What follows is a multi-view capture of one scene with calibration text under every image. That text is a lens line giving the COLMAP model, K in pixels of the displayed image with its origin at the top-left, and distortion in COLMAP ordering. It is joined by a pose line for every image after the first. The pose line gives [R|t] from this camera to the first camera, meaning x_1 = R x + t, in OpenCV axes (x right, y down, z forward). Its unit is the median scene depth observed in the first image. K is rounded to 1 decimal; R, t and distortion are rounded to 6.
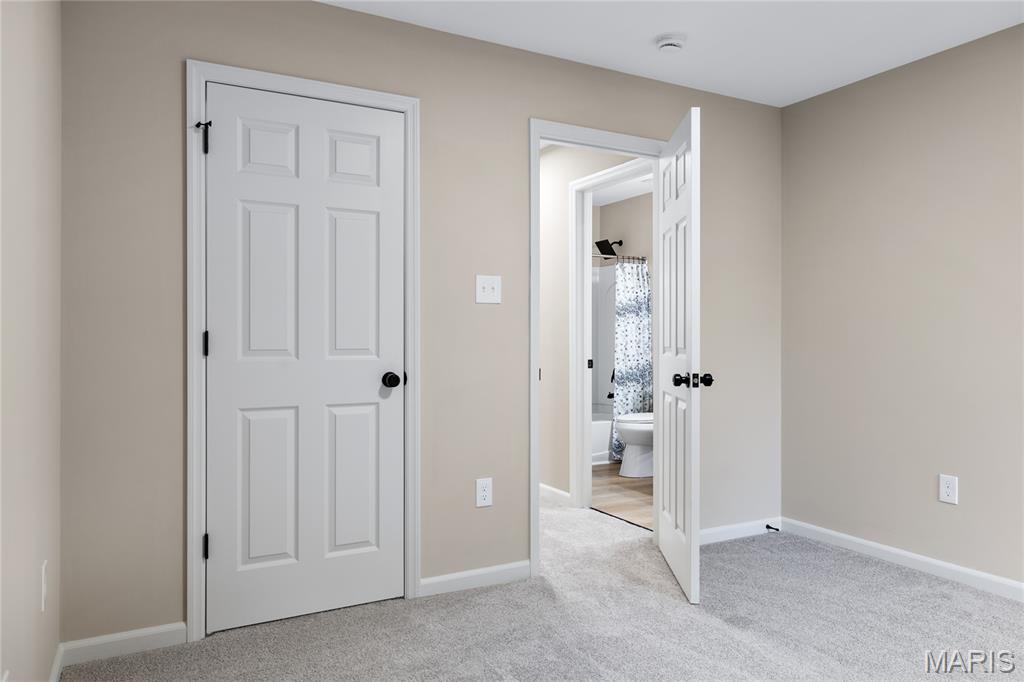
lens RADIAL K [[687.5, 0, 508.3], [0, 687.5, 343.6], [0, 0, 1]] dist [0.013705, 0.004853]
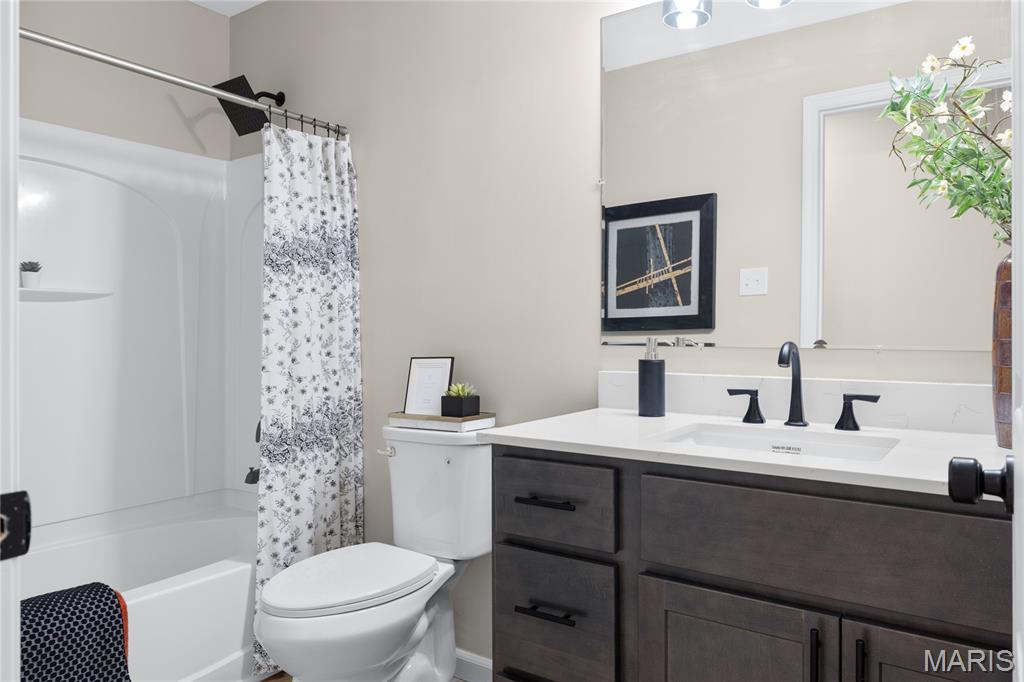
lens RADIAL K [[687.5, 0, 515.6], [0, 687.5, 333.7], [0, 0, 1]] dist [0.013705, 0.004853]
pose [[0.889426, 0.000888, 0.457078, 0.107386], [0.001724, 0.999984, -0.005298, -0.004380], [-0.457075, 0.005500, 0.889411, 0.612672]]
